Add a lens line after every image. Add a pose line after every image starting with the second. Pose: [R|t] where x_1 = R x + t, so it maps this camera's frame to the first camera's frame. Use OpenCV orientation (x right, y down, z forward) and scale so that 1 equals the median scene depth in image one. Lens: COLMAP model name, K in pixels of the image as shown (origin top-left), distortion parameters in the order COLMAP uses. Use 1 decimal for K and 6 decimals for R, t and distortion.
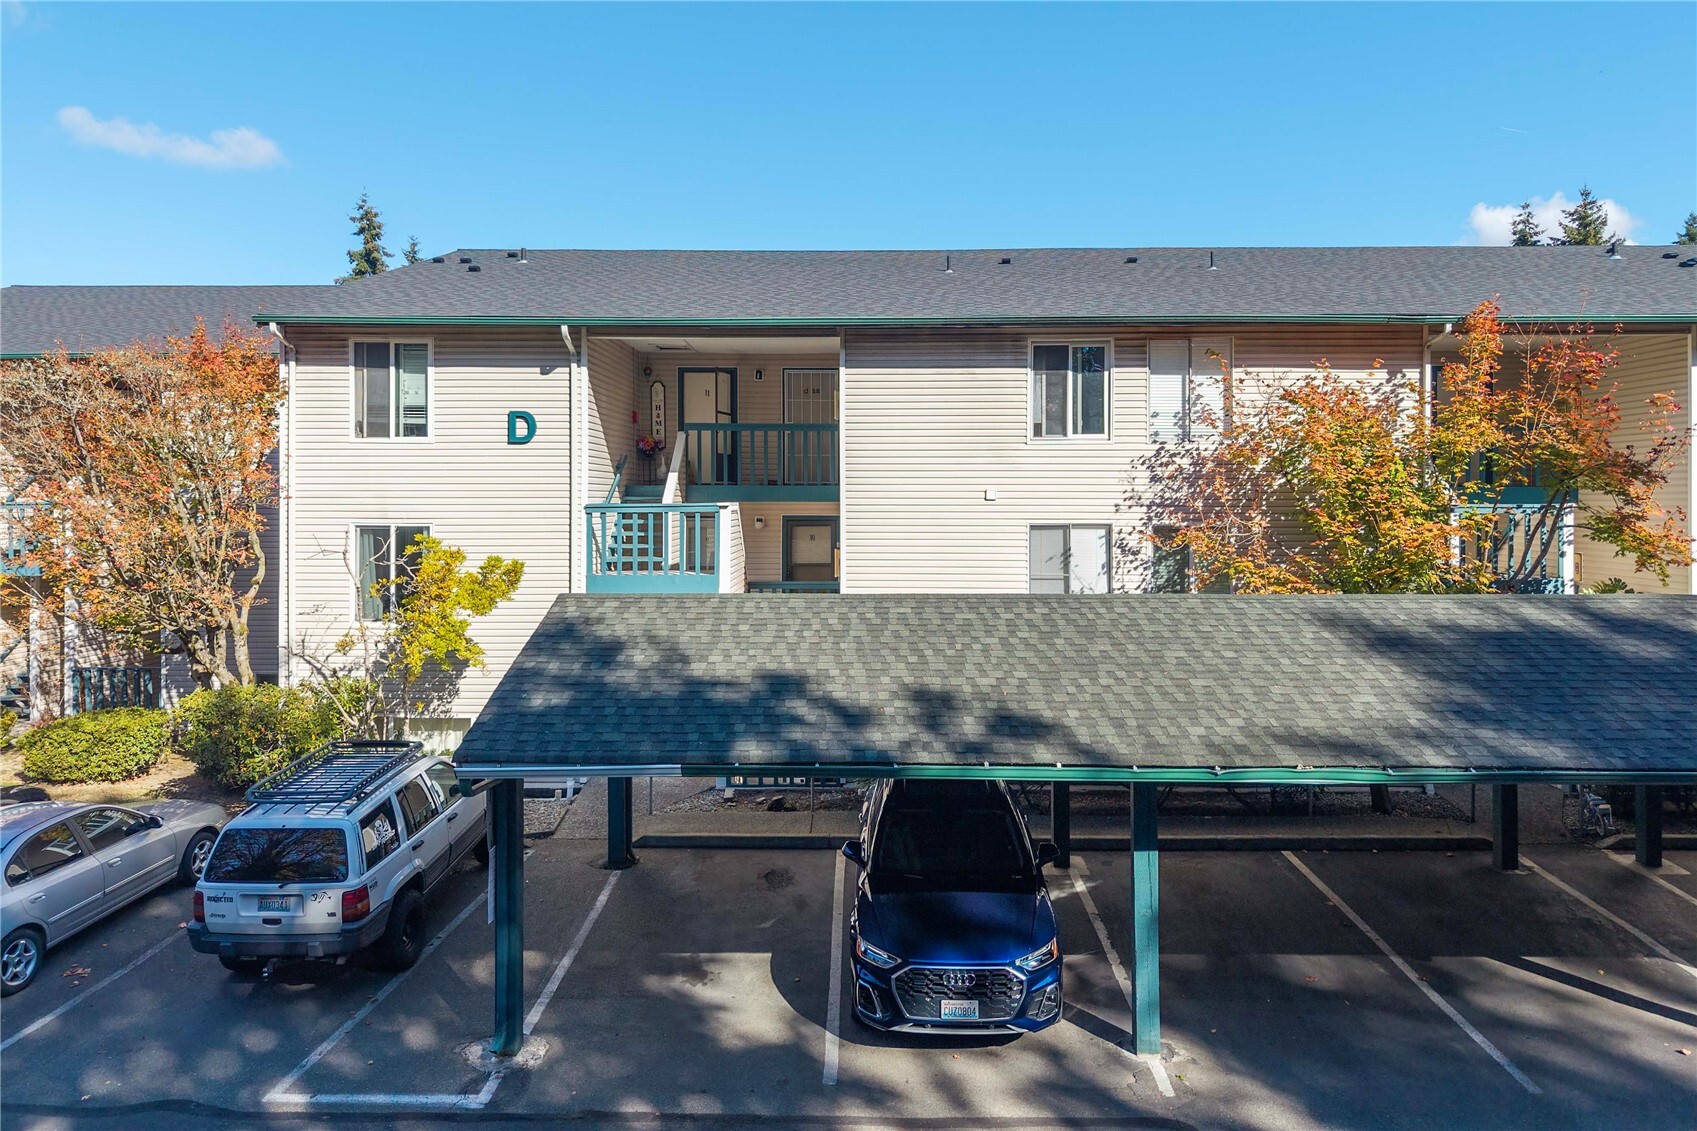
lens RADIAL K [[1123.9, 0, 855.1], [0, 1123.9, 490.9], [0, 0, 1]] dist [0.006070, -0.005964]
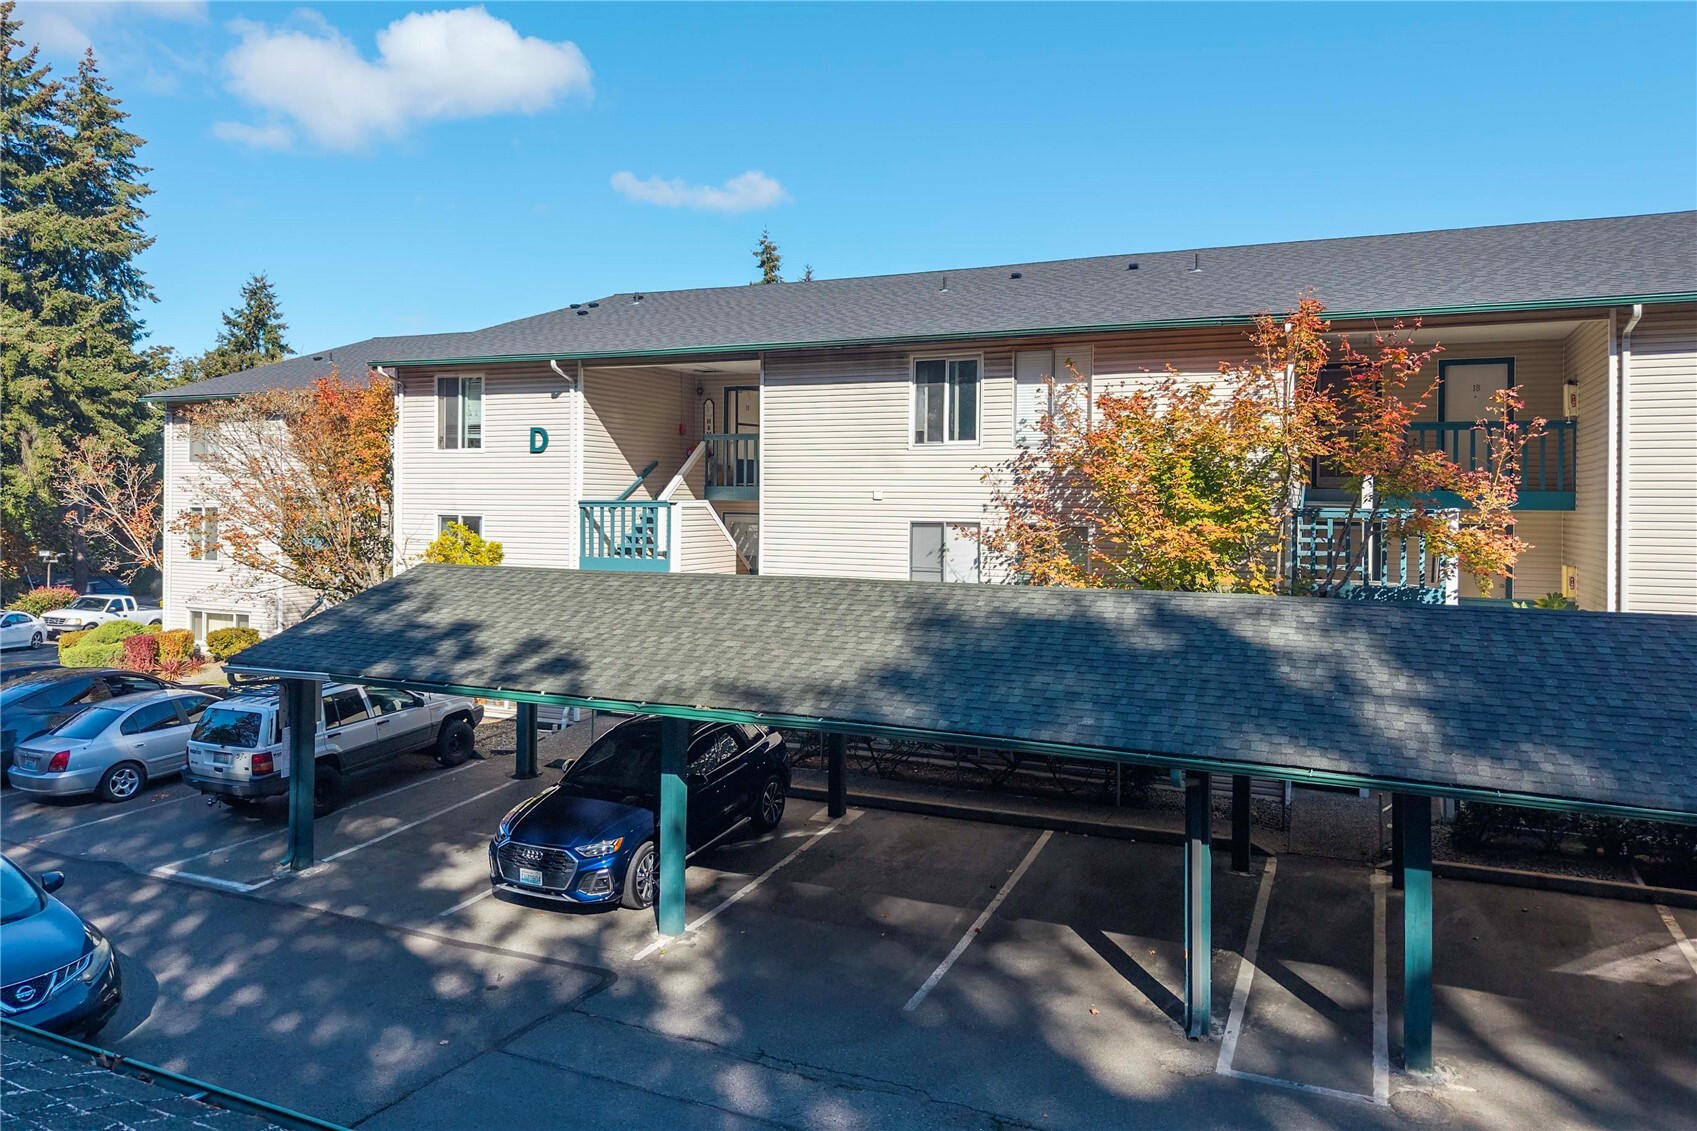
lens RADIAL K [[1123.9, 0, 855.1], [0, 1123.9, 490.9], [0, 0, 1]] dist [0.006070, -0.005964]
pose [[0.924569, 0.005685, -0.380972, 0.529393], [-0.008146, 0.999955, -0.004848, 0.004875], [0.380927, 0.007586, 0.924574, -0.048673]]
